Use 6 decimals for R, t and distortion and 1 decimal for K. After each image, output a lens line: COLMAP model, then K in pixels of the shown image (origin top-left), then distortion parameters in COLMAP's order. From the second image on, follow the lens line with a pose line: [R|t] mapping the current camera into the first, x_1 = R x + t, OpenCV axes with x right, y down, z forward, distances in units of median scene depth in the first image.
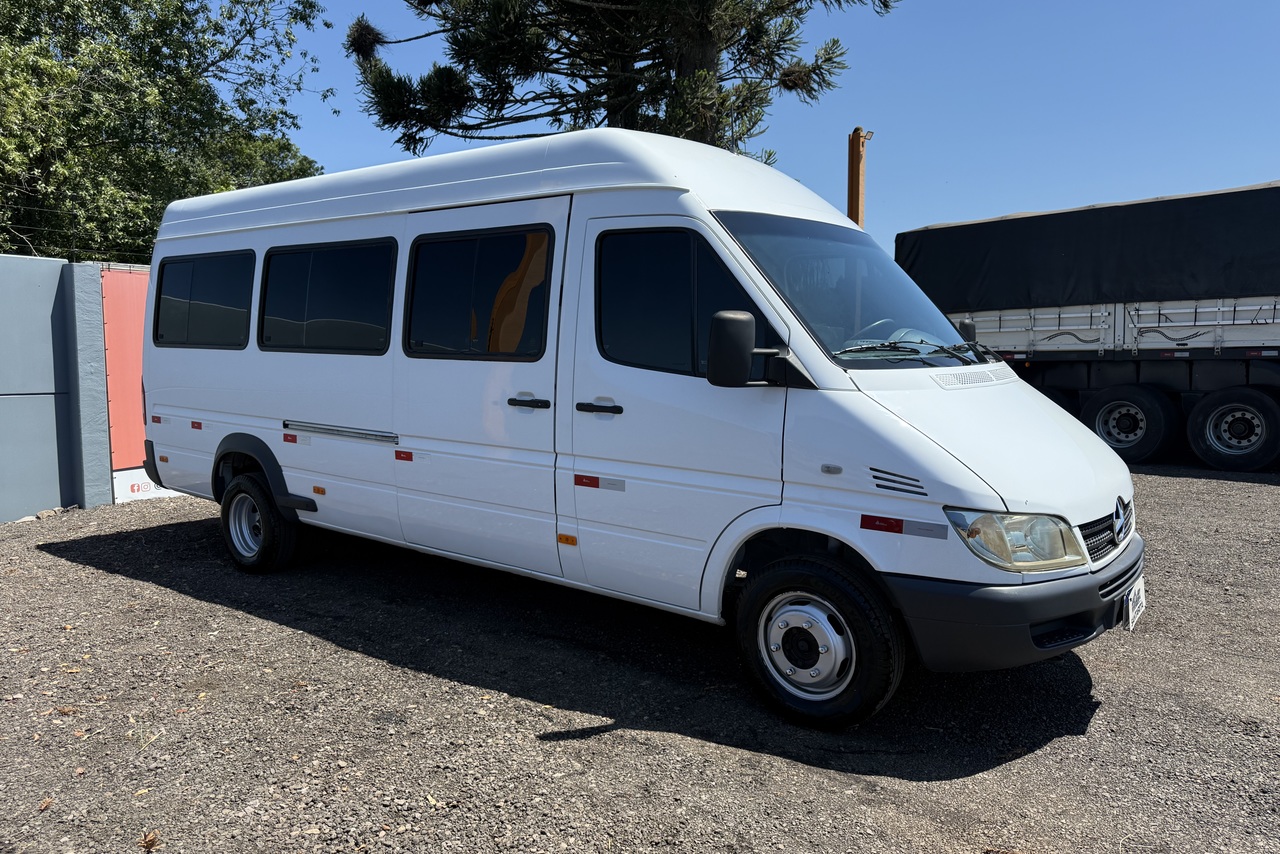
lens RADIAL K [[704.8, 0, 667.5], [0, 704.8, 427.9], [0, 0, 1]] dist [0.121027, -0.138308]
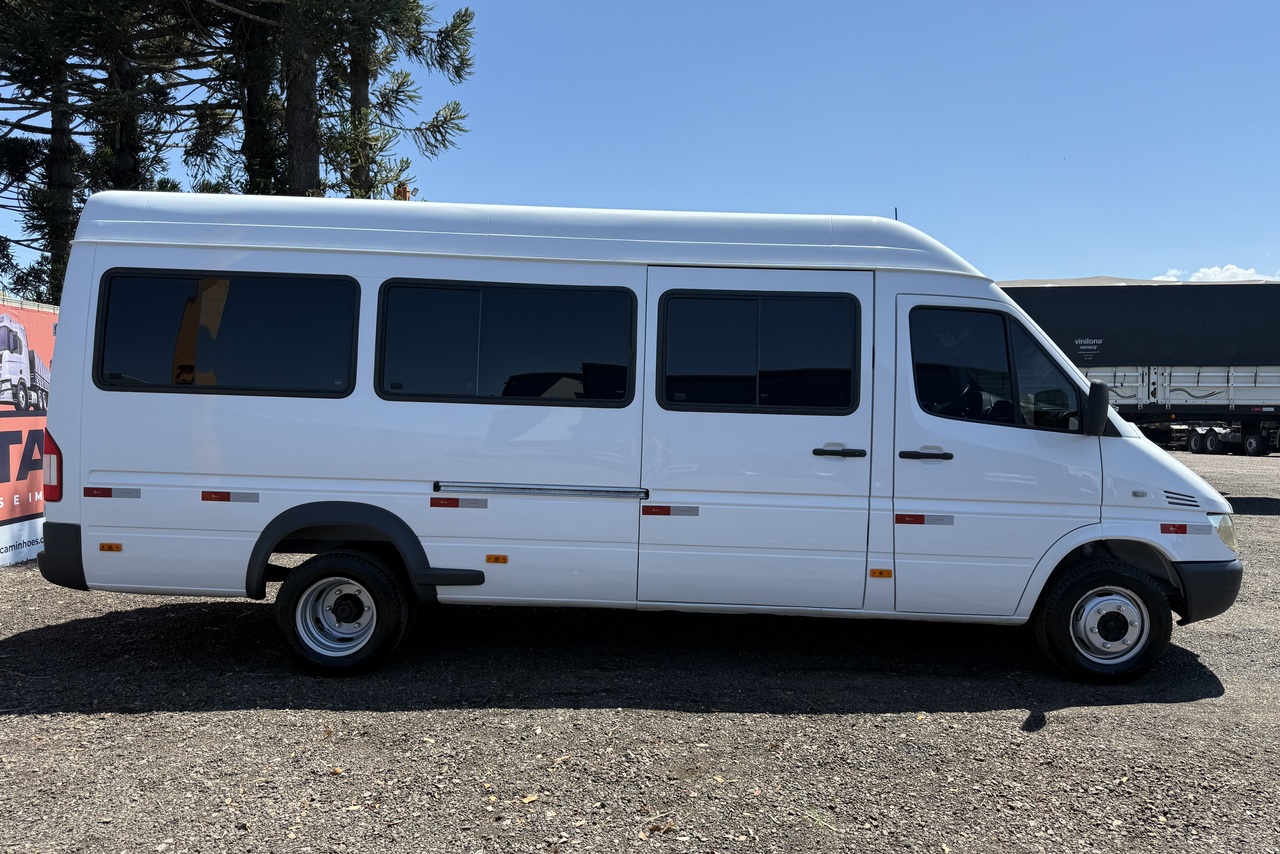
lens RADIAL K [[704.8, 0, 667.5], [0, 704.8, 427.9], [0, 0, 1]] dist [0.121027, -0.138308]
pose [[0.861420, -0.021765, 0.507426, -1.009156], [0.041635, 0.998745, -0.027841, -0.055282], [-0.506183, 0.045110, 0.861245, 0.184491]]
